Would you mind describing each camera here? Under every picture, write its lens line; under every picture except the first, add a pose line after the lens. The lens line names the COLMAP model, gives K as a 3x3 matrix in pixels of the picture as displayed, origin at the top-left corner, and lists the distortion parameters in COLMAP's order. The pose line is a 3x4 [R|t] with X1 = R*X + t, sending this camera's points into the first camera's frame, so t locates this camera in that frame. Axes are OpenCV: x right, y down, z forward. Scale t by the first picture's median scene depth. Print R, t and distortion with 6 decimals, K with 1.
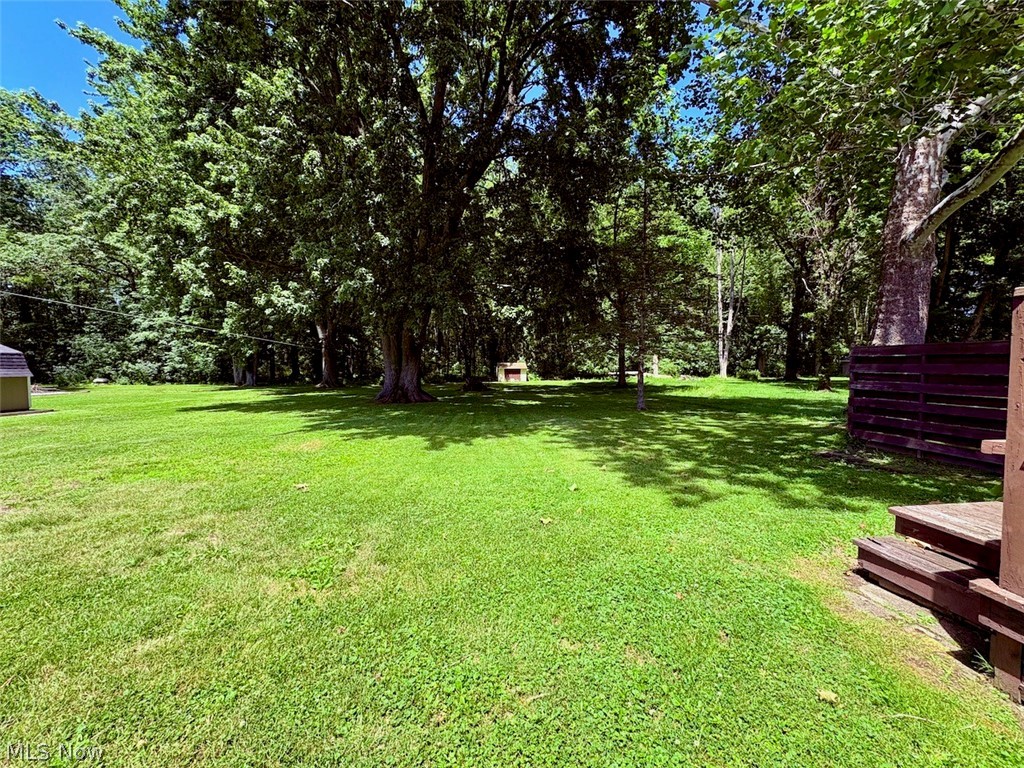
lens RADIAL K [[407.2, 0, 512.0], [0, 407.2, 382.4], [0, 0, 1]] dist [-0.000826, 0.000359]
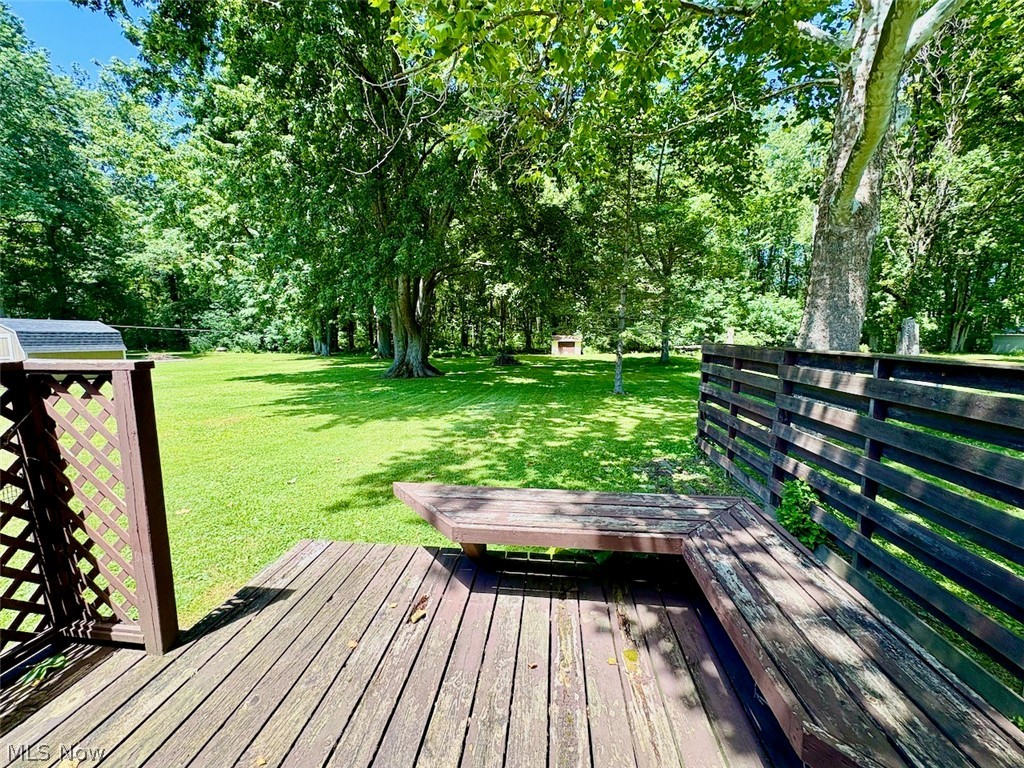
lens RADIAL K [[407.2, 0, 511.9], [0, 407.2, 380.8], [0, 0, 1]] dist [-0.000826, 0.000359]
pose [[0.972968, 0.030140, -0.228963, 0.118336], [-0.013610, 0.997207, 0.073433, -0.011700], [0.230537, -0.068332, 0.970661, 0.012872]]
